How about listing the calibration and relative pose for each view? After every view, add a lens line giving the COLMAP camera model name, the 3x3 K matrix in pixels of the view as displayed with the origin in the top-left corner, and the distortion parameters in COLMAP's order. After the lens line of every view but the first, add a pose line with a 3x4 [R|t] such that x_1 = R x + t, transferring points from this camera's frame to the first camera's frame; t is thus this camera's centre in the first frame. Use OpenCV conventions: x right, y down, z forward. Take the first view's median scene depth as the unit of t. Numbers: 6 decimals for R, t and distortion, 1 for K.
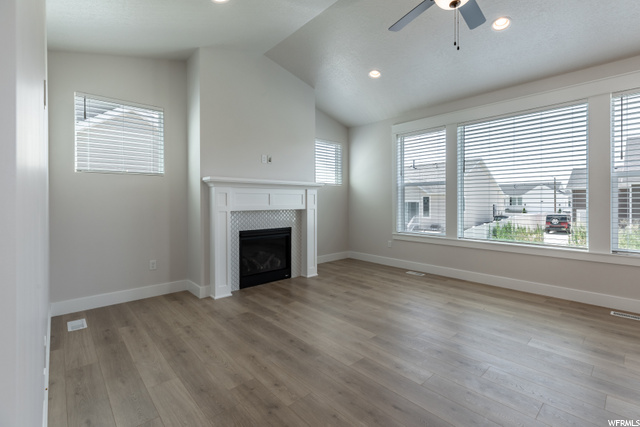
lens RADIAL K [[289.5, 0, 339.7], [0, 289.5, 209.3], [0, 0, 1]] dist [0.001858, -0.000913]
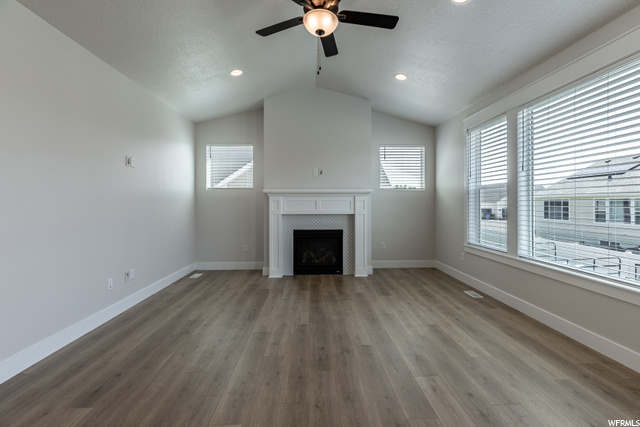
lens RADIAL K [[289.5, 0, 319.2], [0, 289.5, 212.5], [0, 0, 1]] dist [0.001858, -0.000913]
pose [[0.758445, 0.017578, -0.651500, 0.539060], [-0.019597, 0.999799, 0.004162, -0.009142], [0.651443, 0.009611, 0.758637, 0.089731]]
